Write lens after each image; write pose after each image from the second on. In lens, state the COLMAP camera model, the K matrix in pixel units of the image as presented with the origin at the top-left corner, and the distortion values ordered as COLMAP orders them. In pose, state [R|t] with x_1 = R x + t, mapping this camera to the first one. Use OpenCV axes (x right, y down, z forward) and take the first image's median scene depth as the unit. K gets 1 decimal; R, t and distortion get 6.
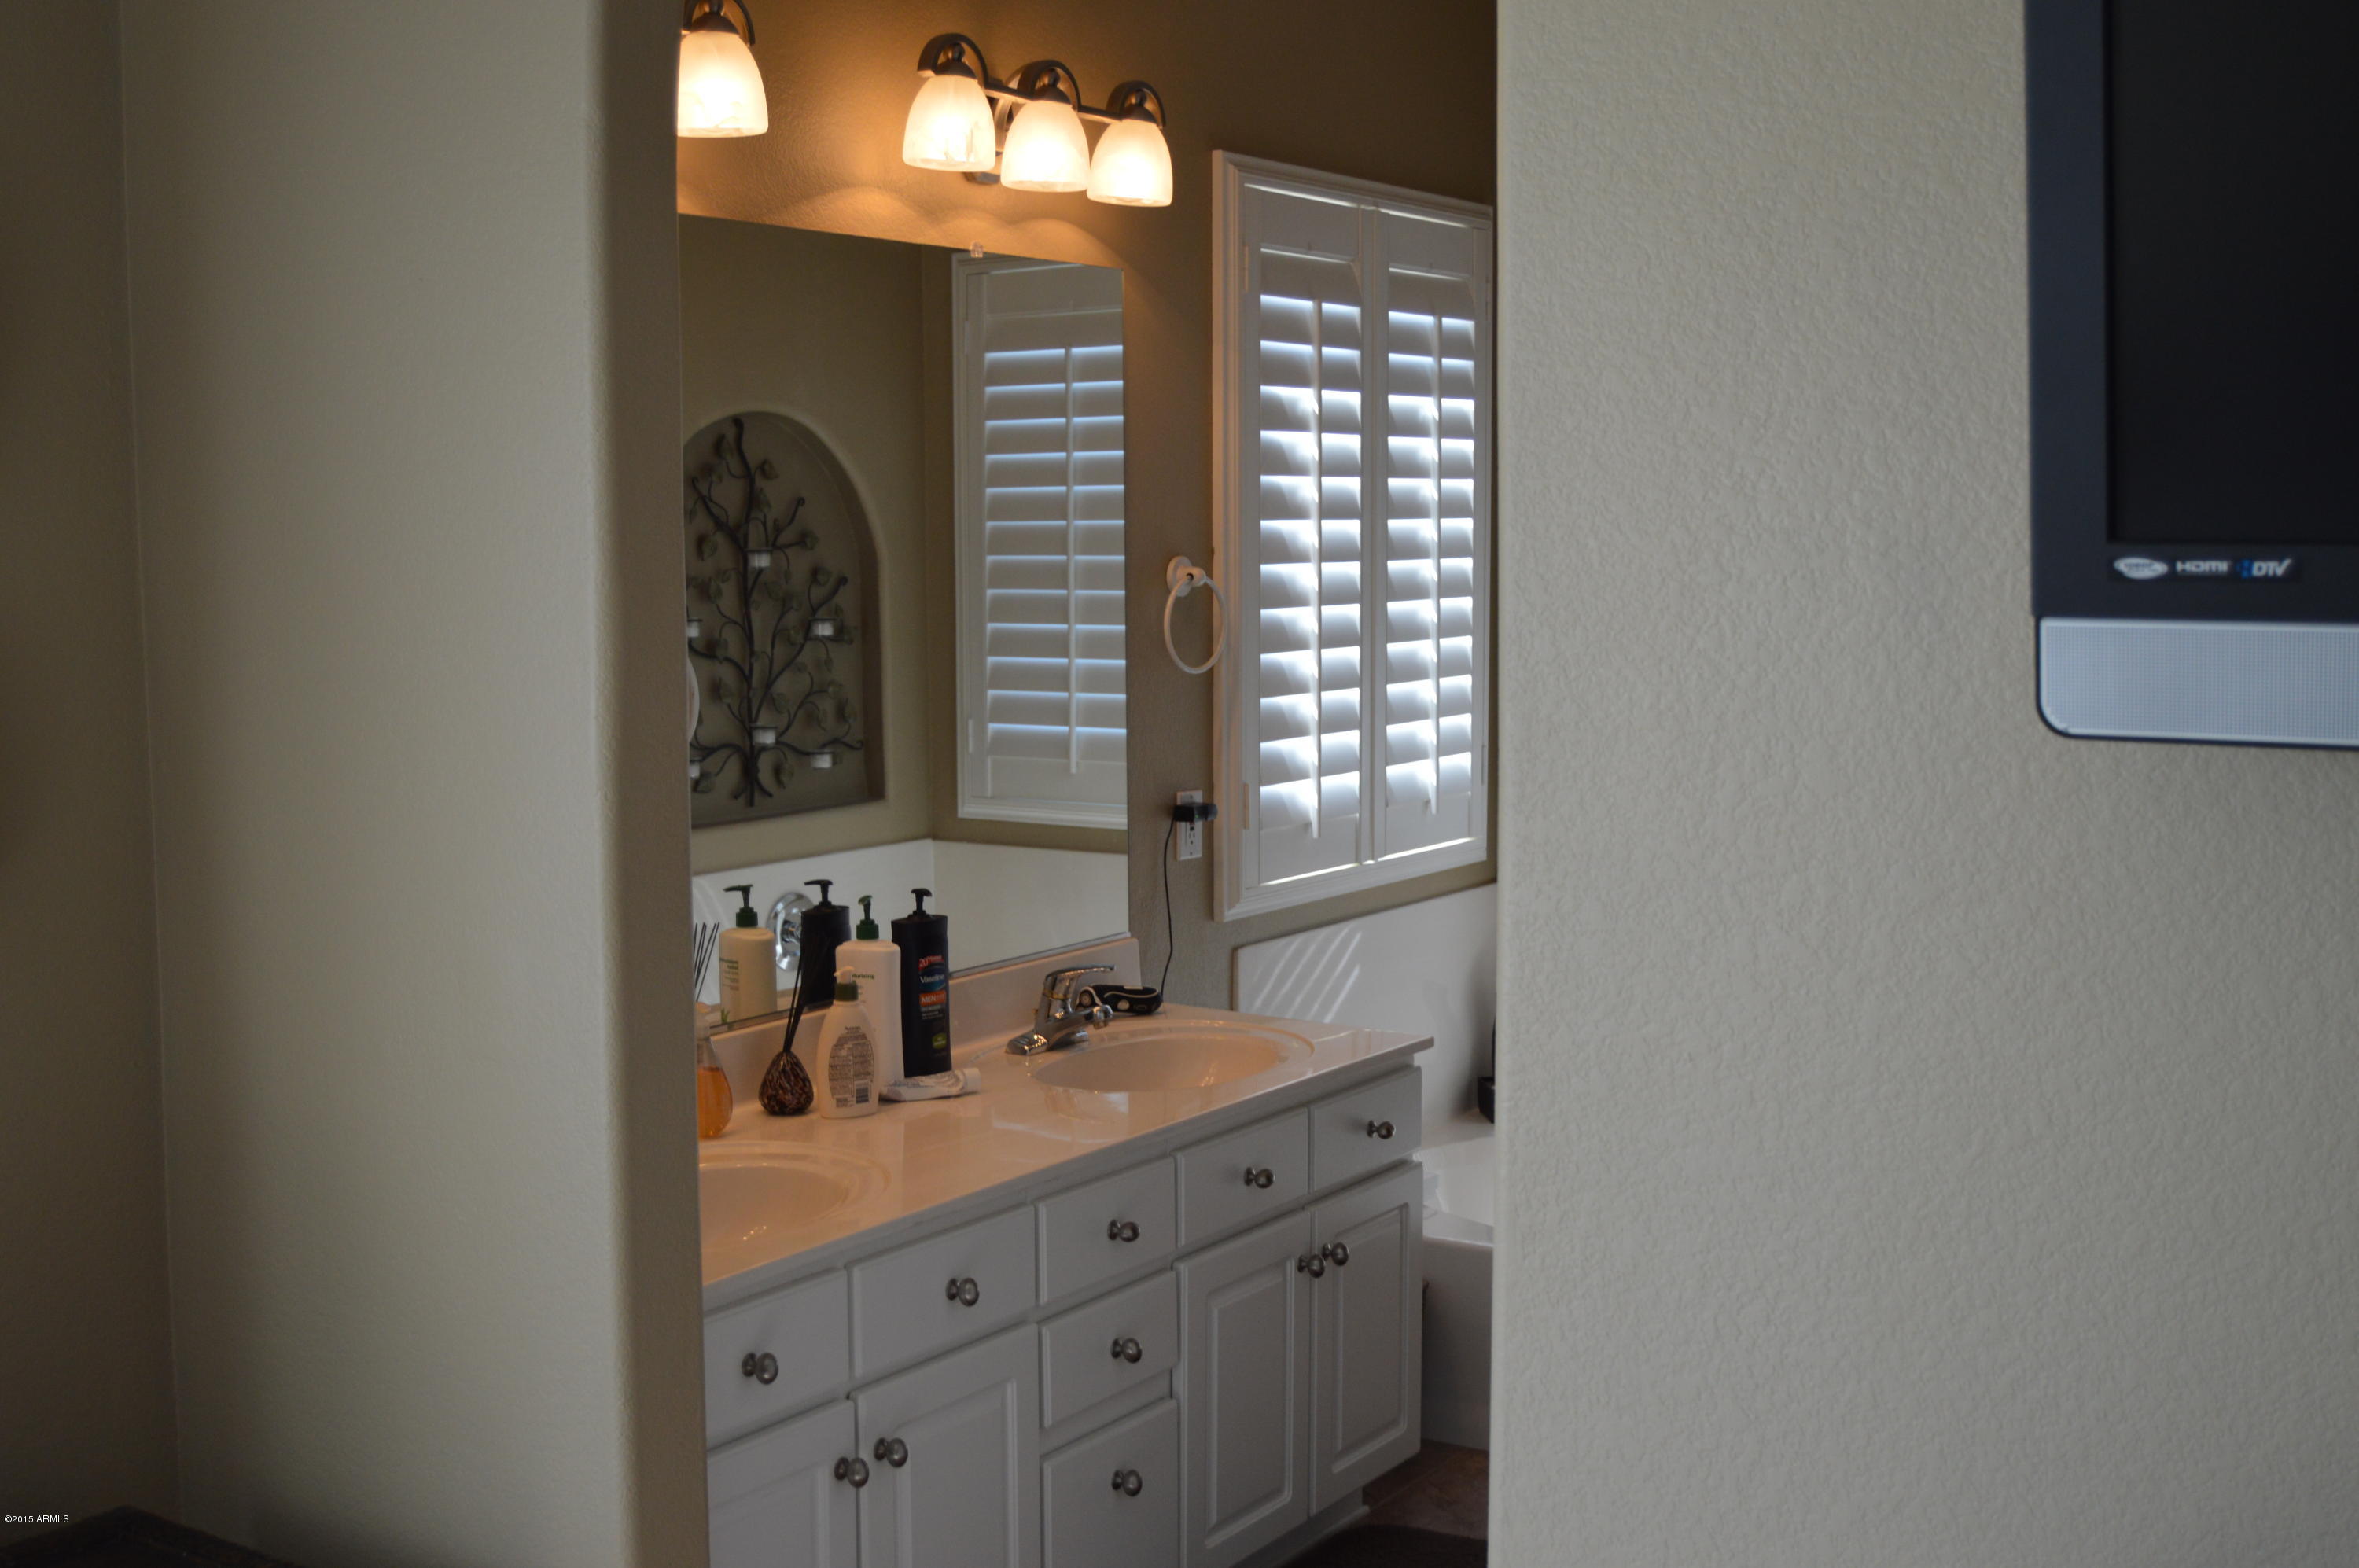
lens RADIAL K [[2658.9, 0, 1182.3], [0, 2658.9, 795.4], [0, 0, 1]] dist [-0.065712, 0.003346]
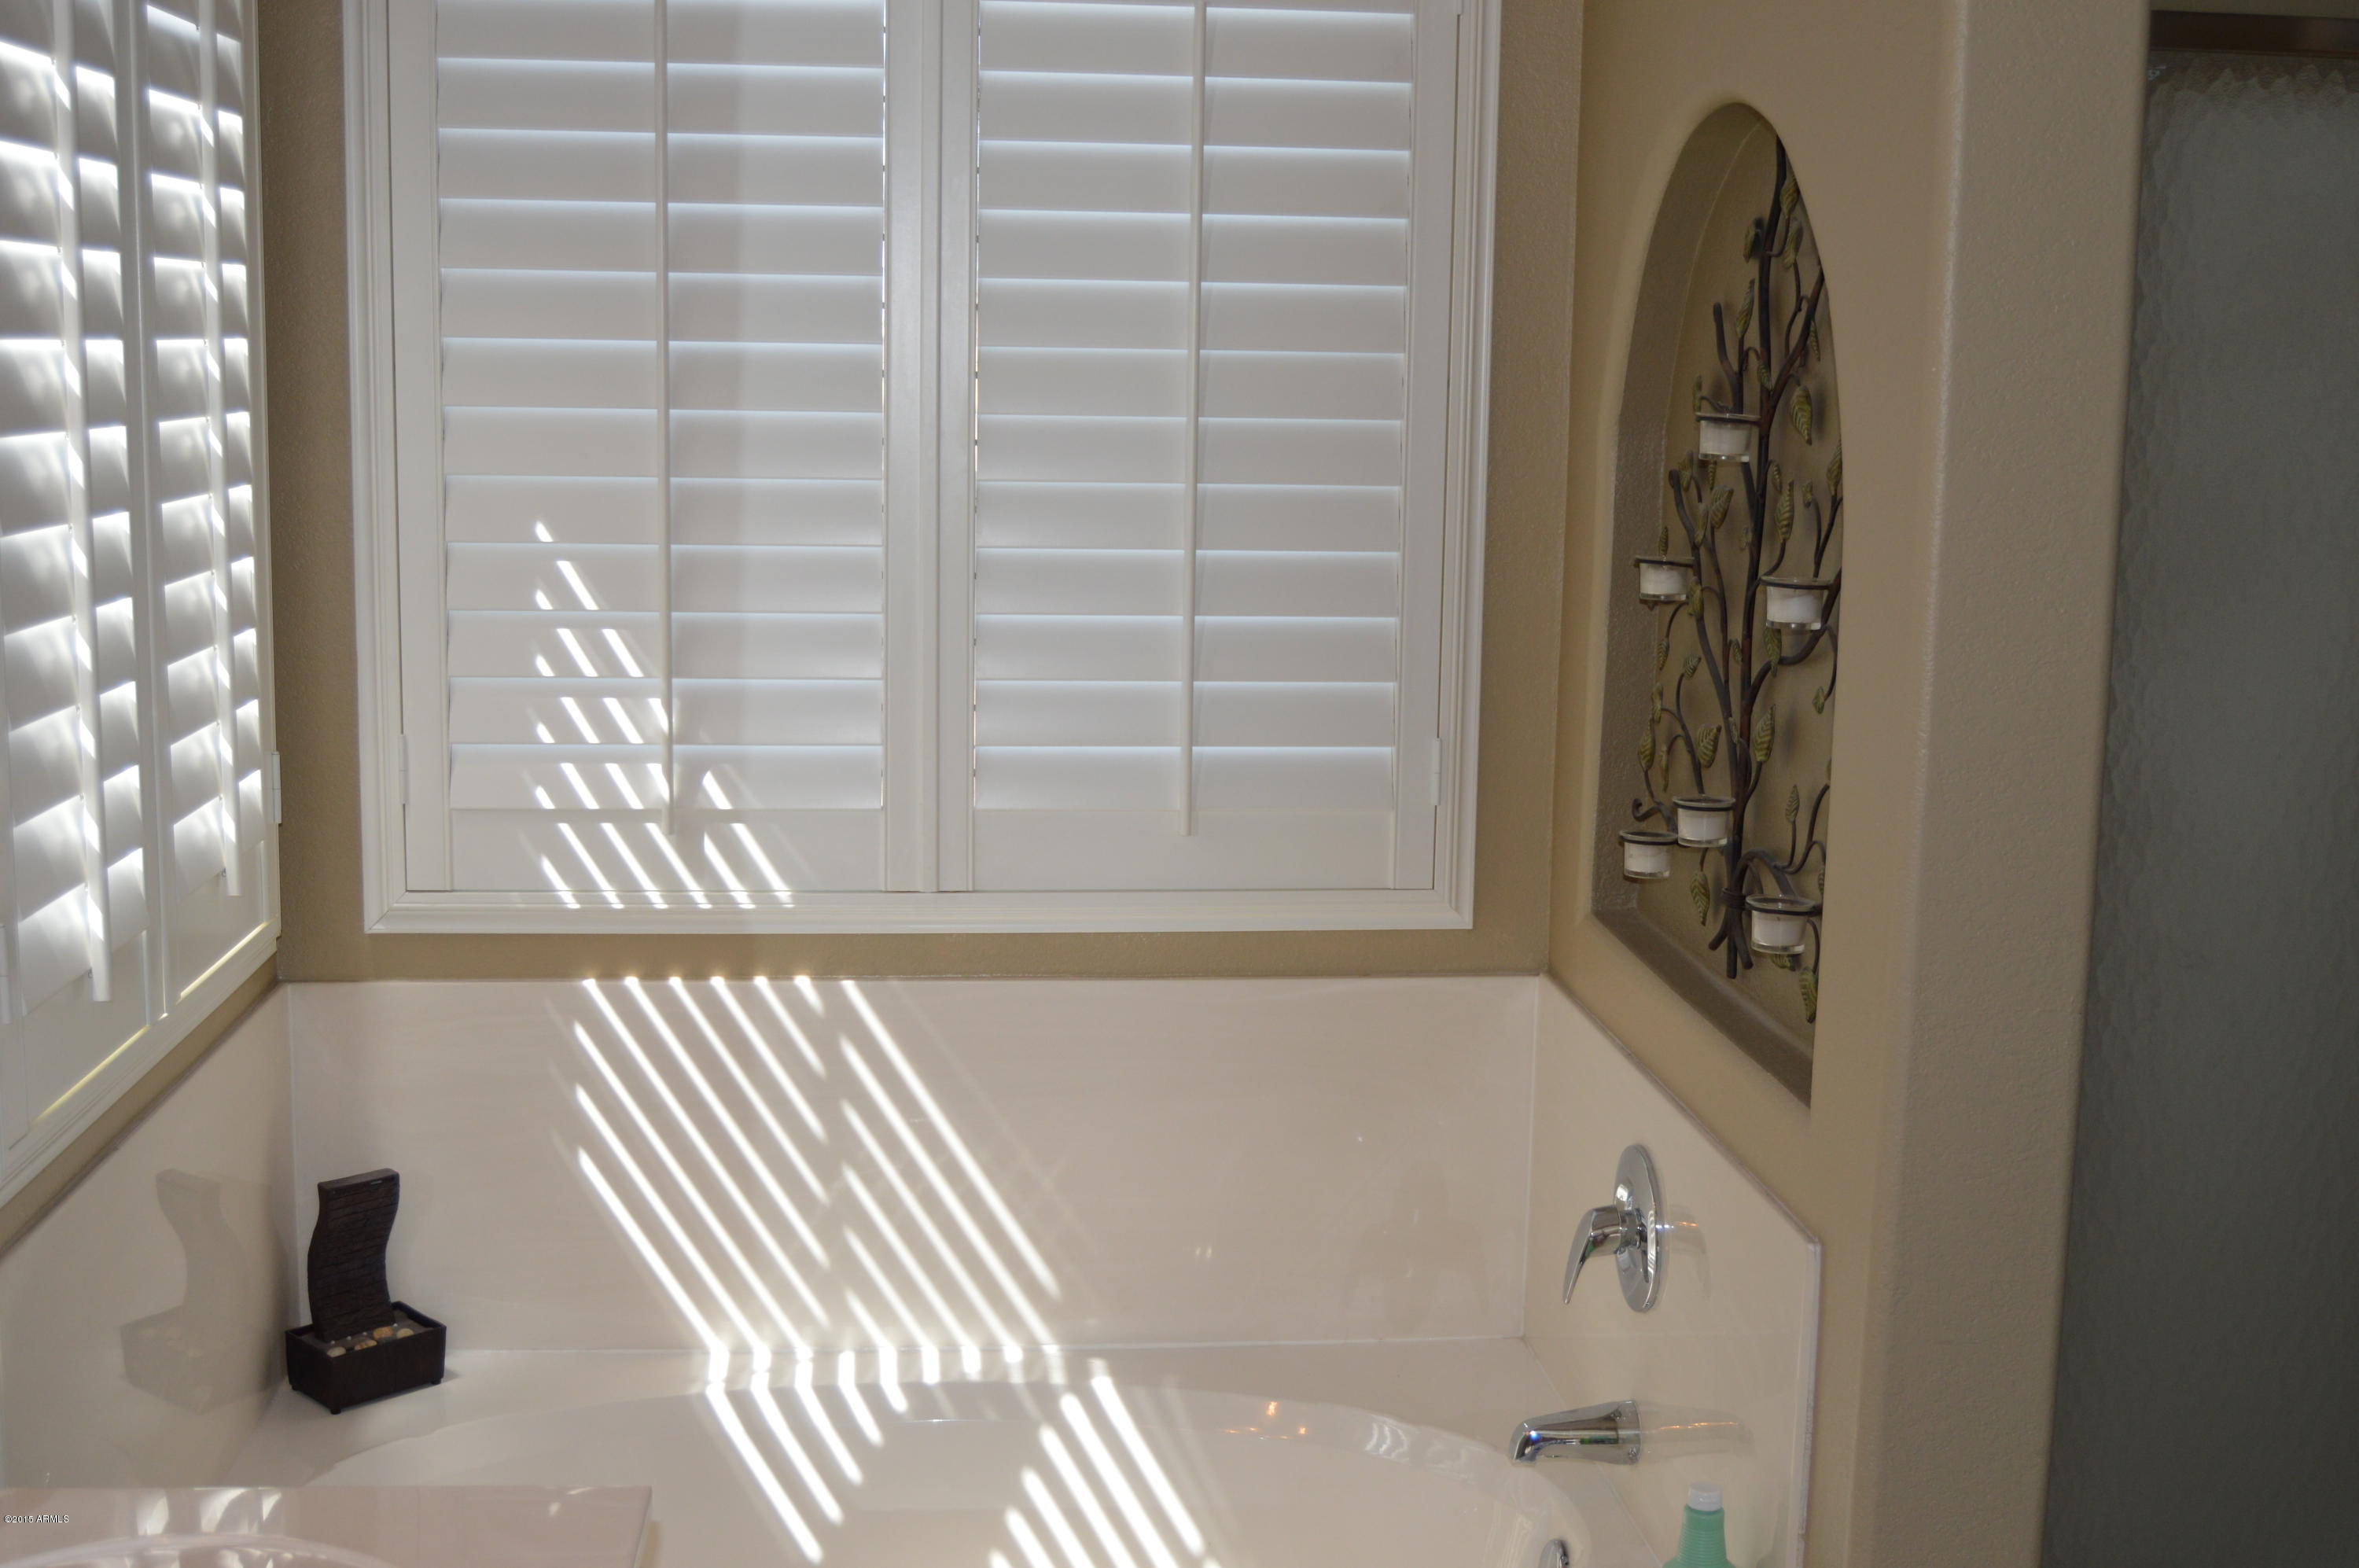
lens RADIAL K [[2676.1, 0, 1180.8], [0, 2676.1, 763.4], [0, 0, 1]] dist [-0.086499, 0.011277]
pose [[0.781361, -0.078905, 0.619071, -0.091522], [0.045844, 0.996552, 0.069156, -0.051851], [-0.622393, -0.025655, 0.782284, 0.514786]]
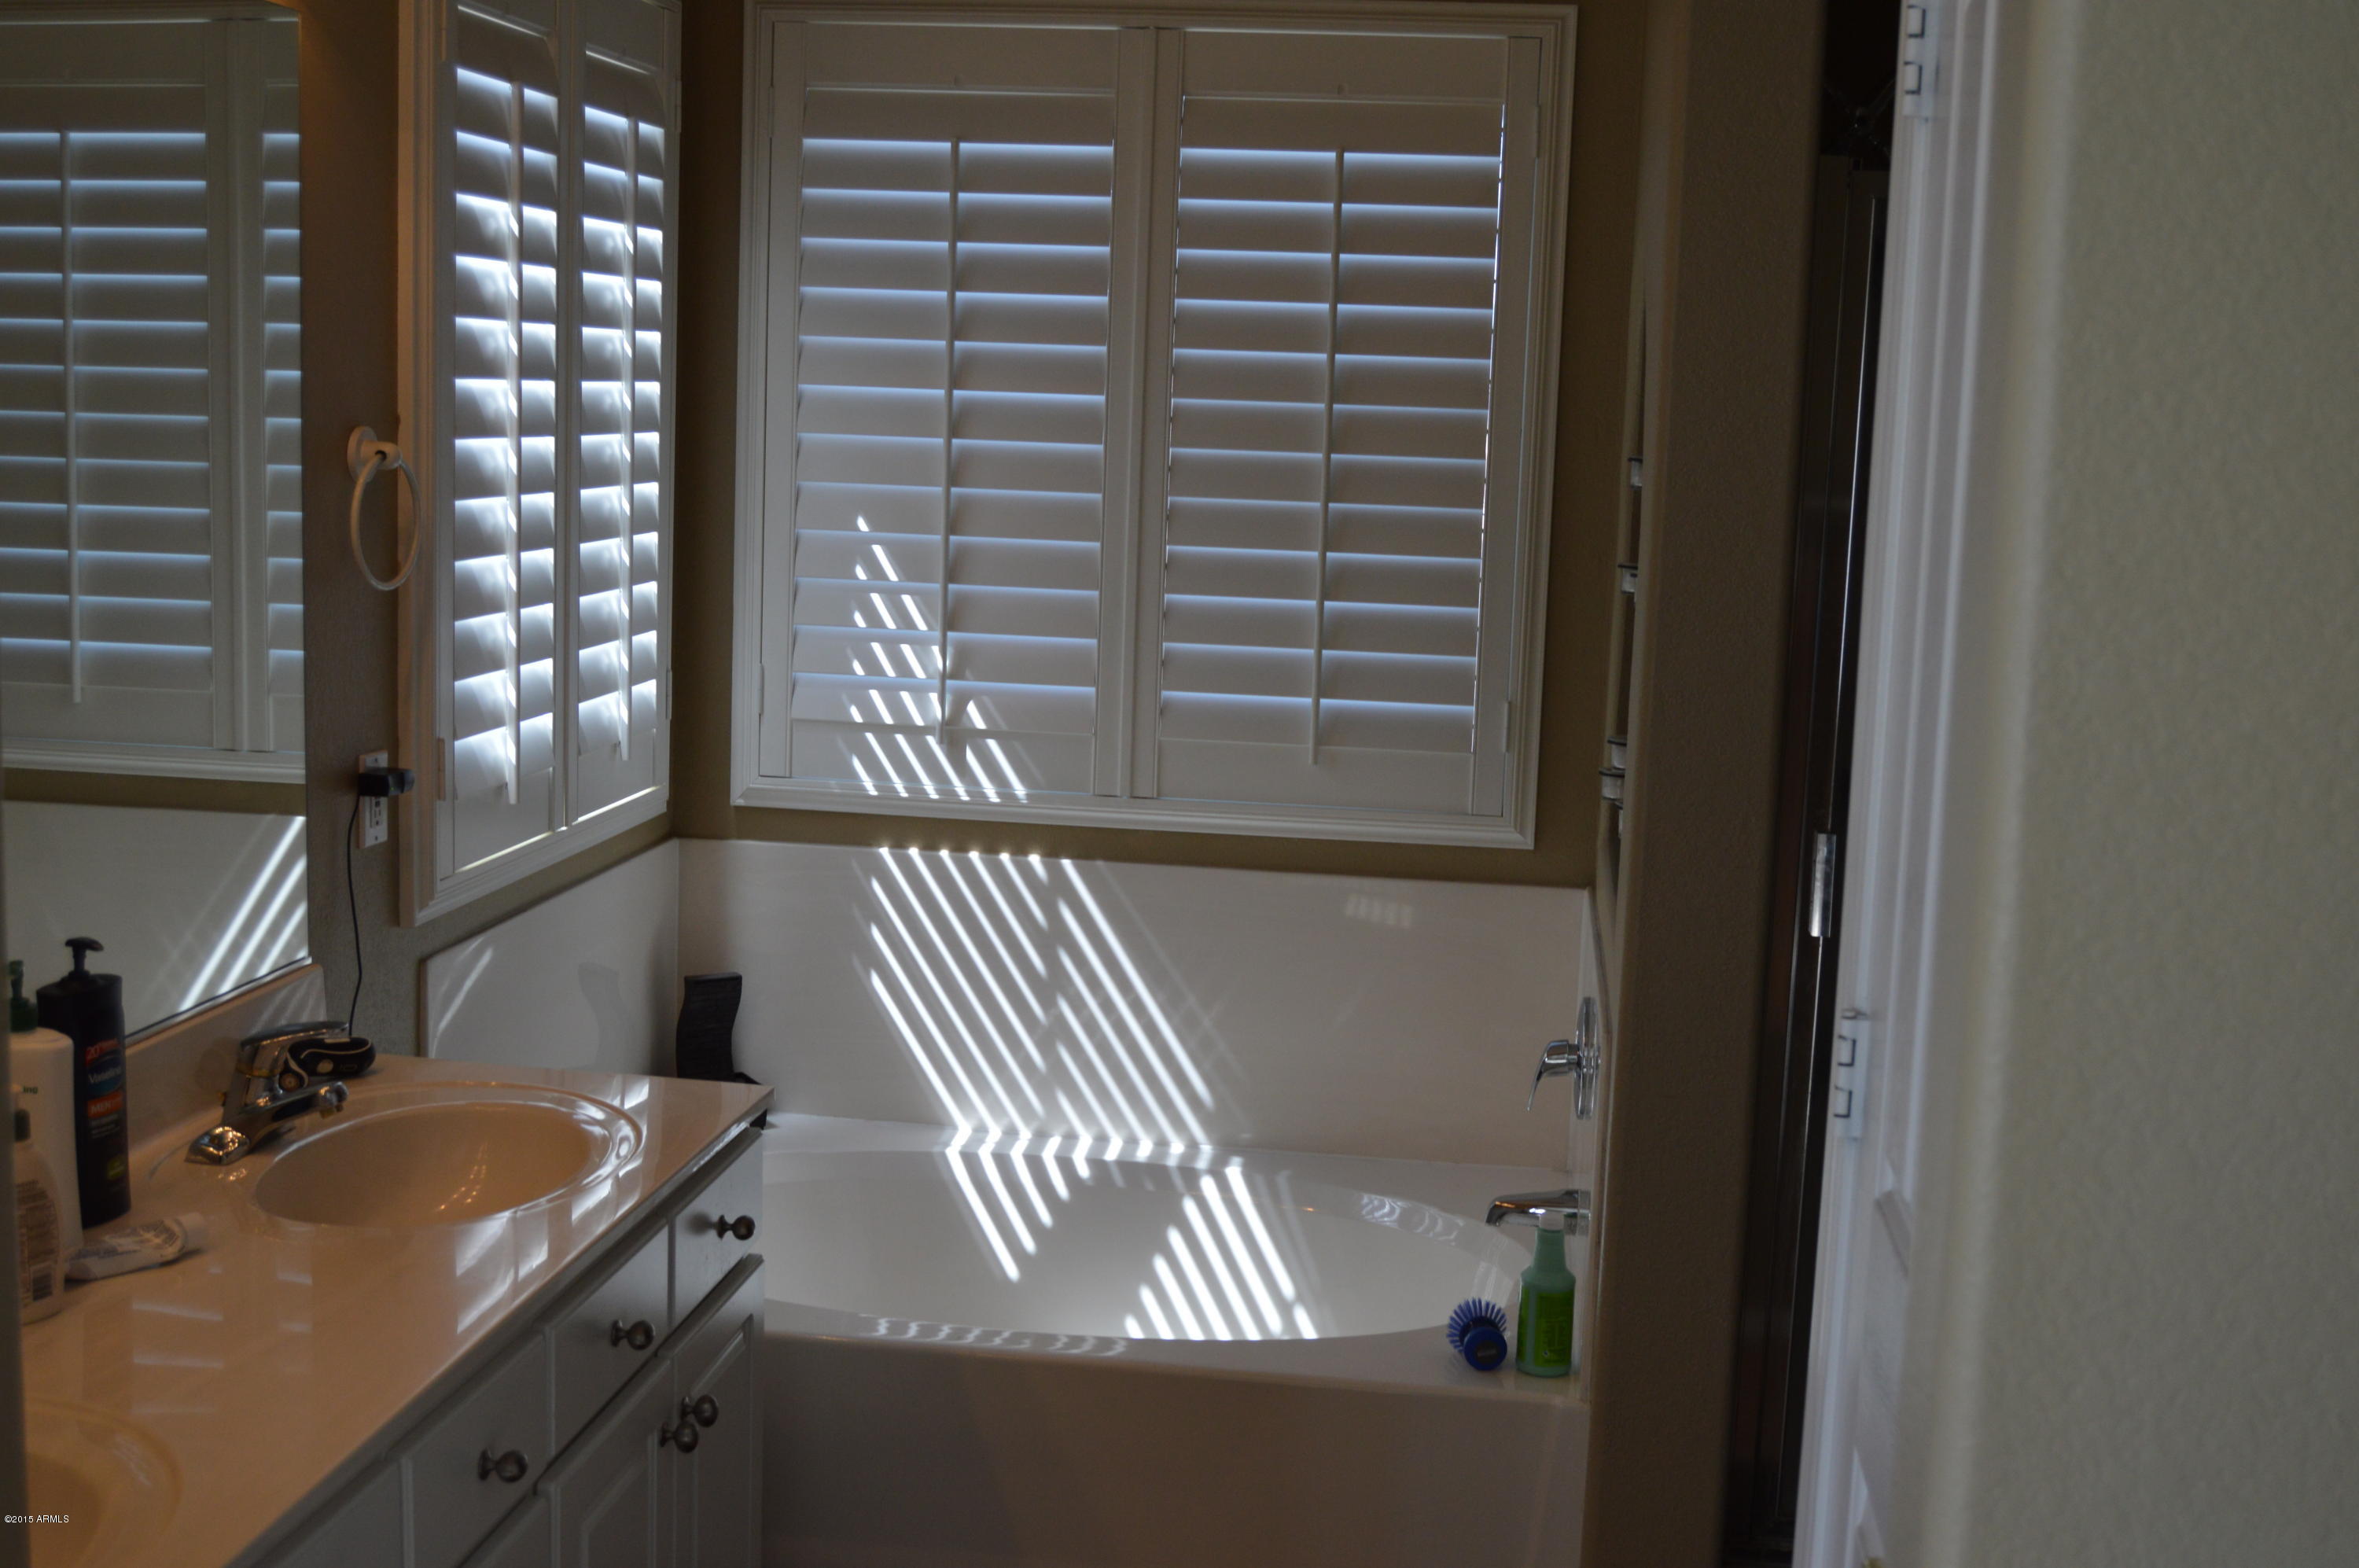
lens RADIAL K [[2684.6, 0, 1188.6], [0, 2684.6, 773.0], [0, 0, 1]] dist [-0.077493, 0.043777]
pose [[0.900545, -0.026091, 0.433978, -0.107644], [0.006903, 0.998930, 0.045730, -0.026361], [-0.434707, -0.038186, 0.899762, 0.241200]]
